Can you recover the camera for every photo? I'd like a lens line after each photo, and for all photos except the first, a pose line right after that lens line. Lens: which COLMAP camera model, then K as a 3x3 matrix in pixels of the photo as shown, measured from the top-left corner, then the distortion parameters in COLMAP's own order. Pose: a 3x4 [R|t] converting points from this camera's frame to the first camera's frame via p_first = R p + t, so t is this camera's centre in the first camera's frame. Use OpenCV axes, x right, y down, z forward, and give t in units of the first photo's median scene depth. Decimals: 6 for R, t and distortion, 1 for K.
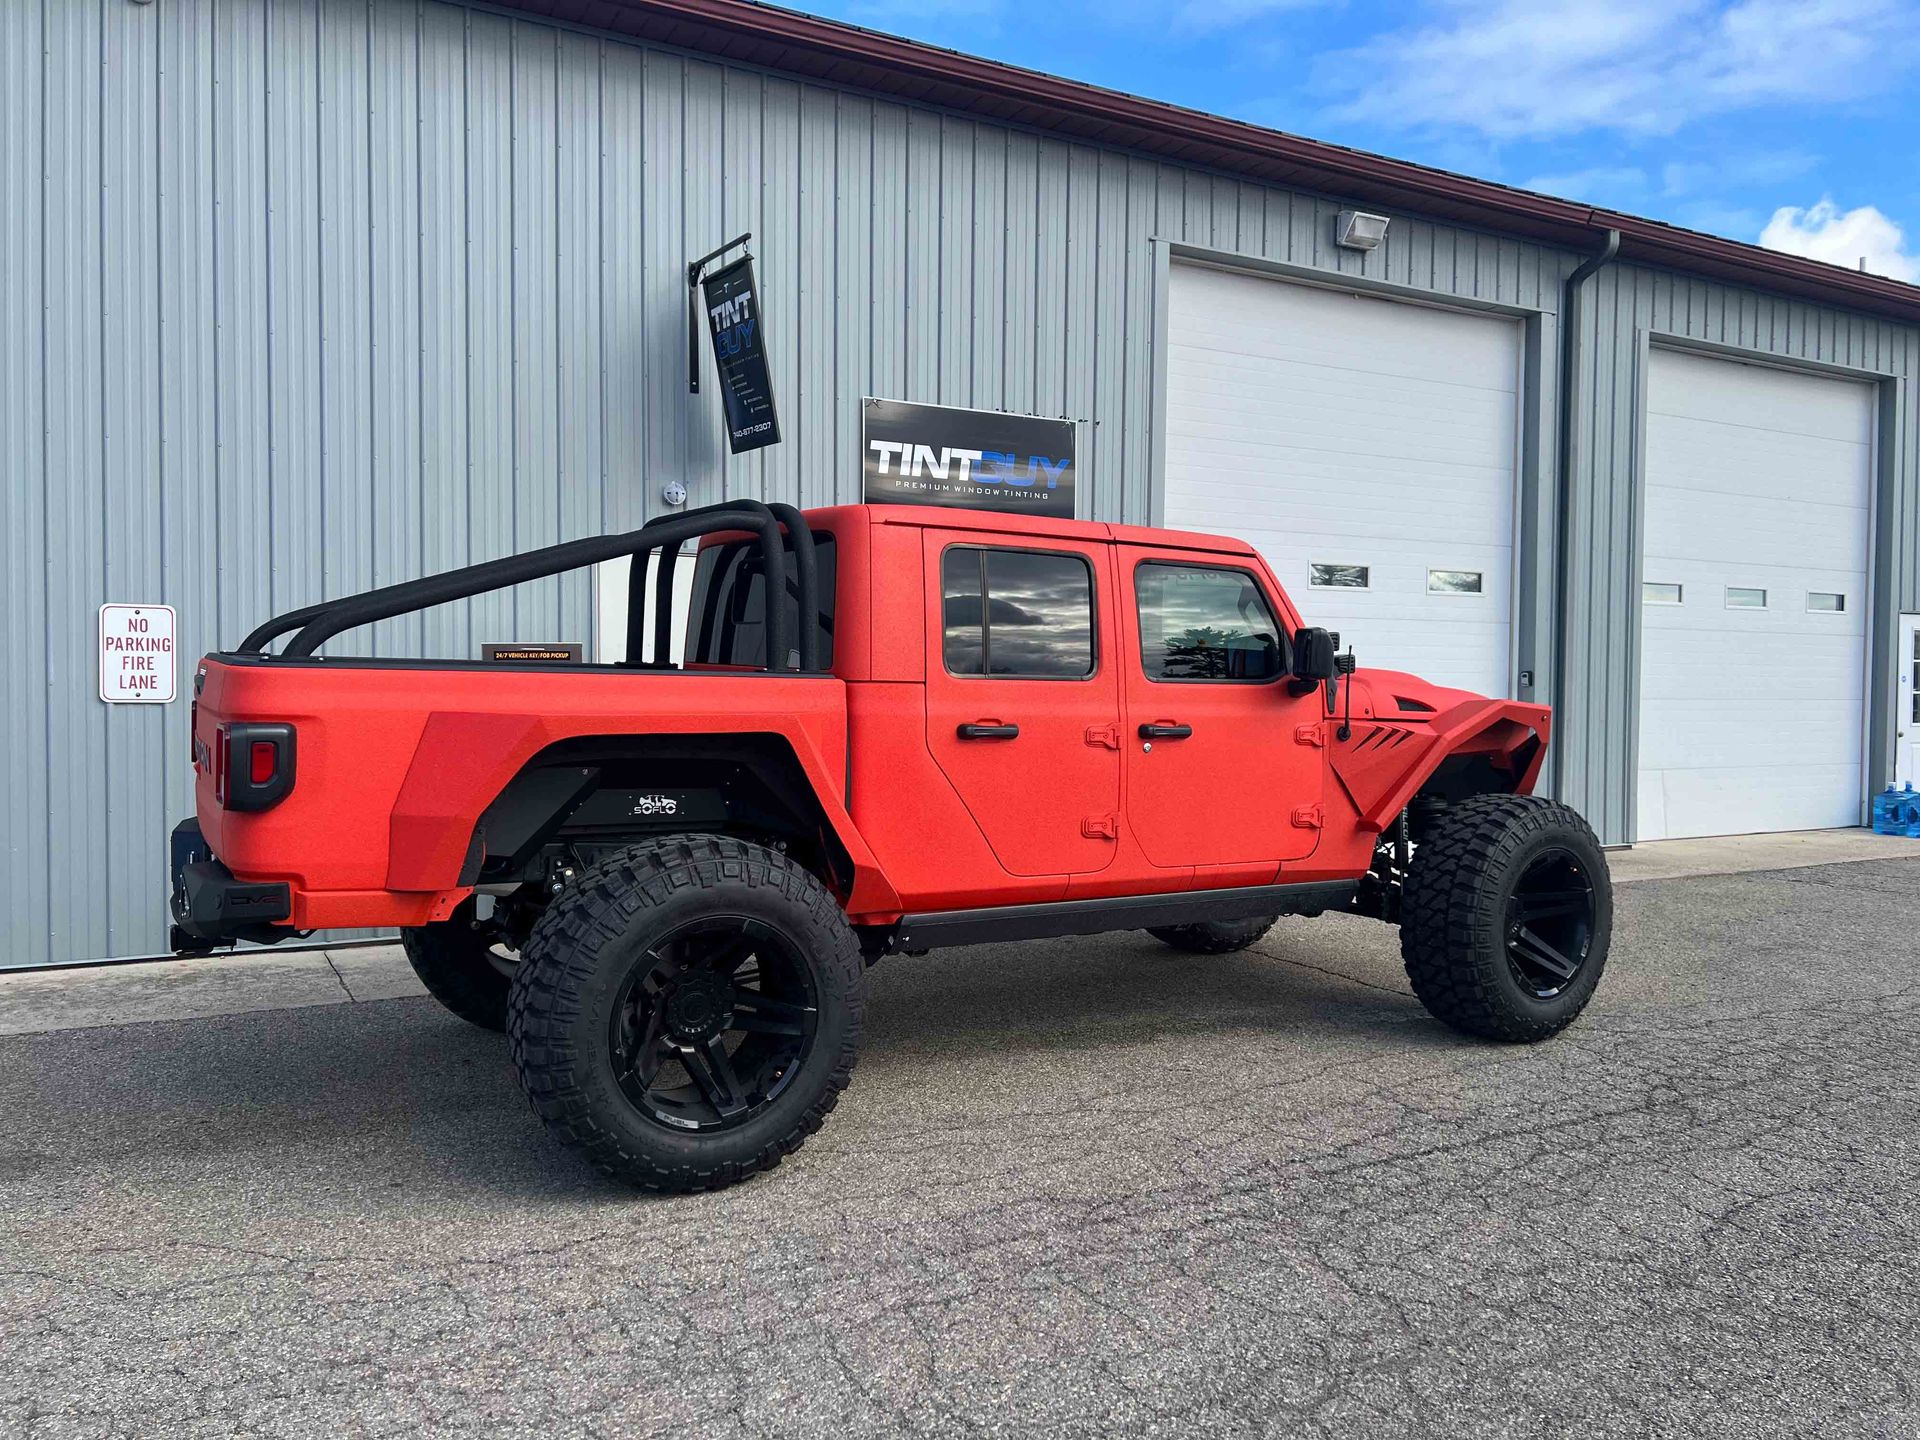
lens RADIAL K [[1440.7, 0, 965.1], [0, 1440.7, 727.2], [0, 0, 1]] dist [0.032974, -0.030002]
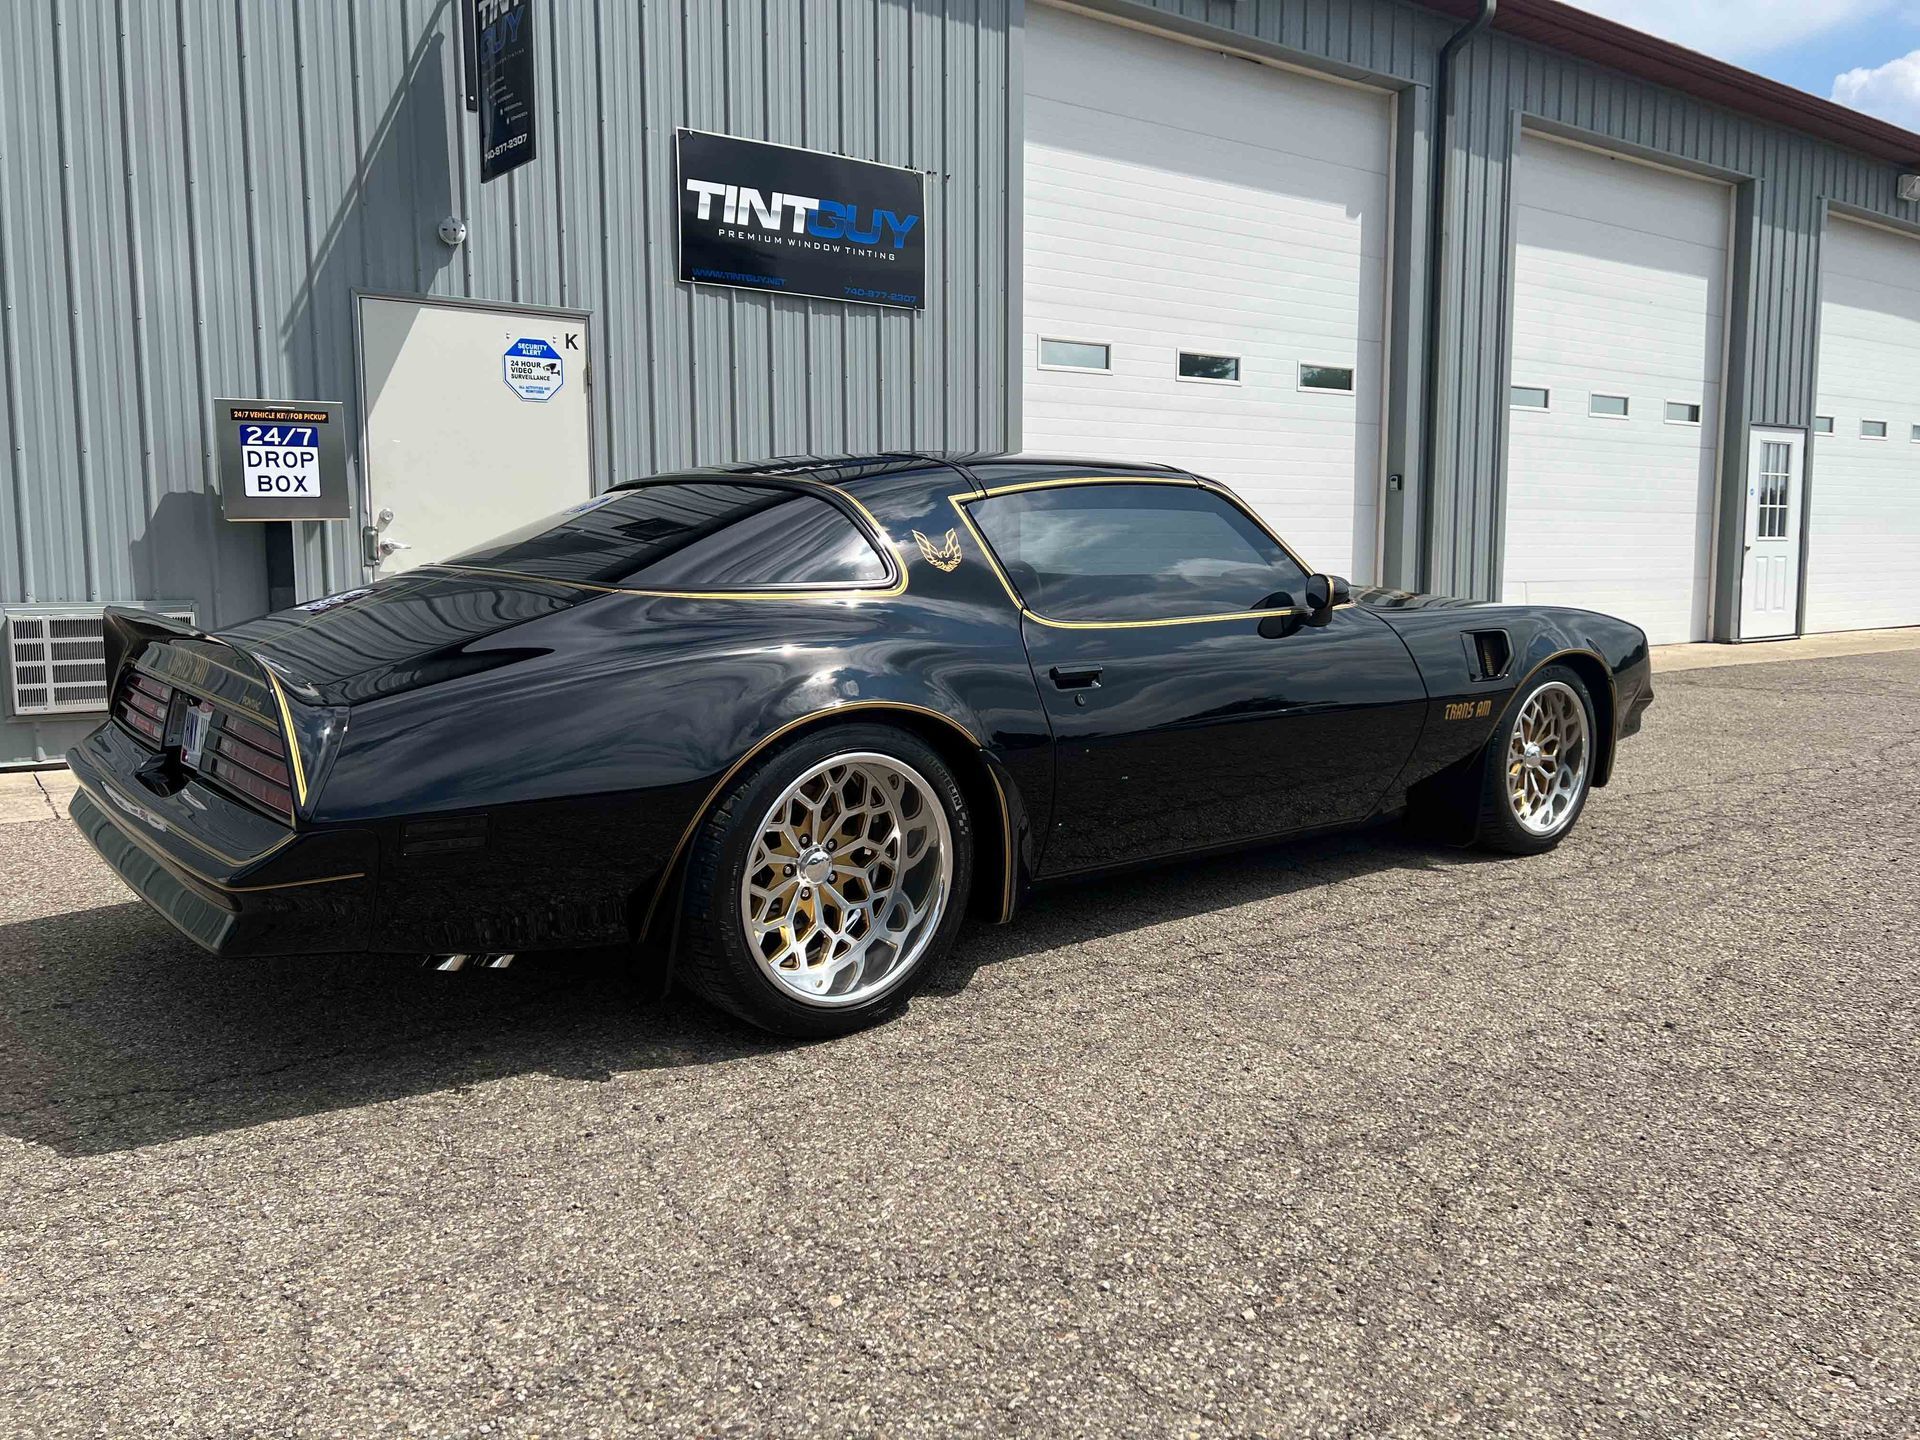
lens RADIAL K [[1440.7, 0, 961.4], [0, 1440.7, 713.8], [0, 0, 1]] dist [0.032974, -0.030002]
pose [[0.994024, -0.021379, 0.107048, -0.004149], [0.012894, 0.996765, 0.079334, 0.080947], [-0.108398, -0.077480, 0.991084, 0.154073]]
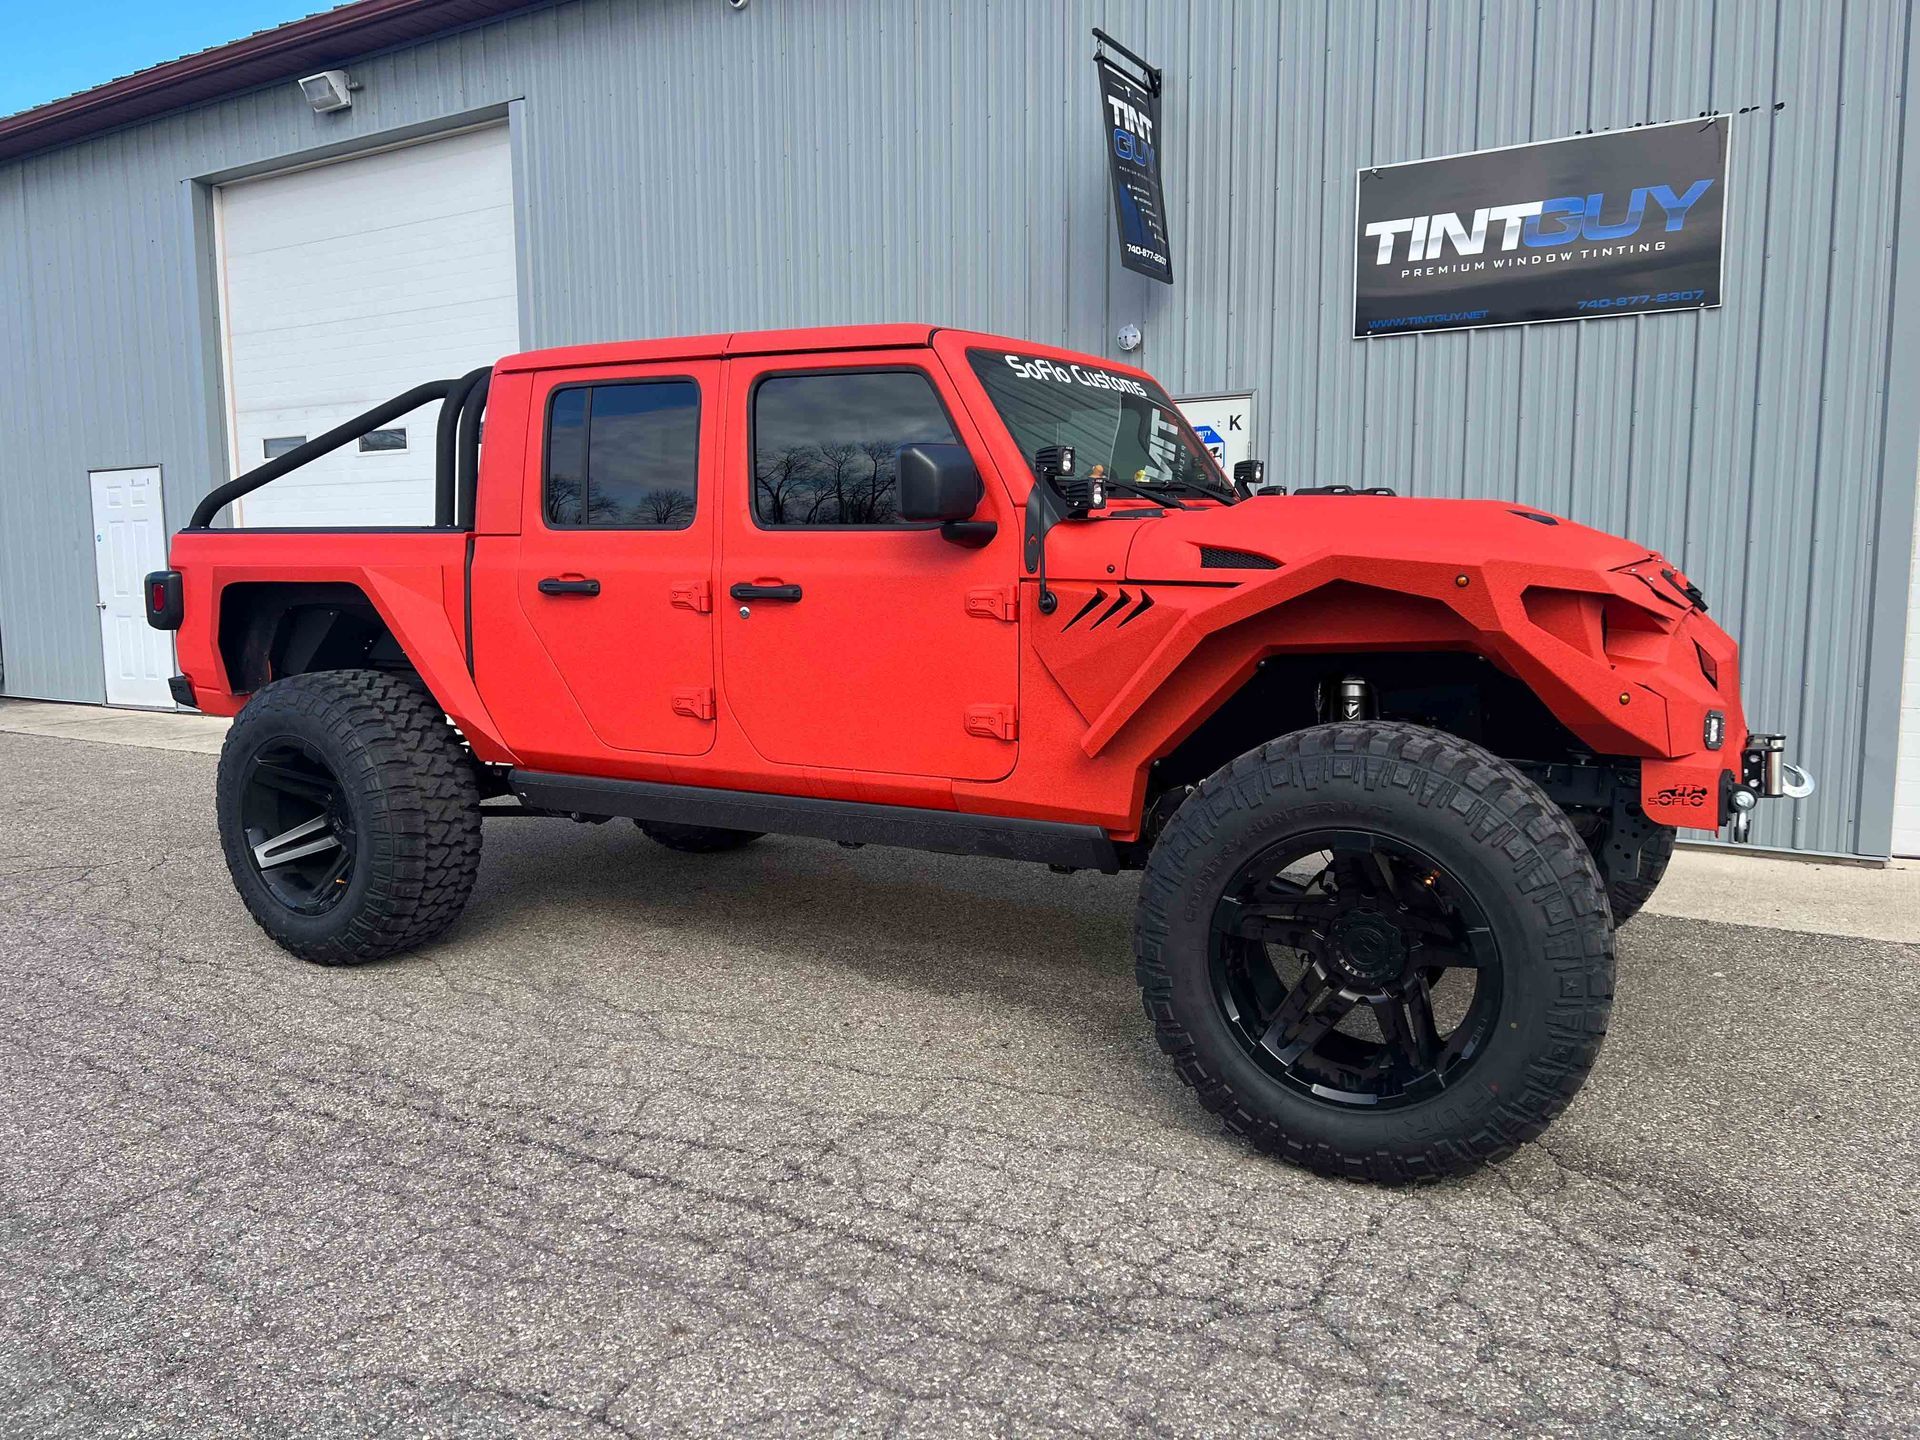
lens RADIAL K [[1440.7, 0, 958.0], [0, 1440.7, 722.1], [0, 0, 1]] dist [0.032974, -0.030002]
pose [[0.485509, 0.087315, -0.869860, 0.808855], [-0.014760, 0.995677, 0.091706, 0.000071], [0.874107, -0.031685, 0.484699, 0.640691]]
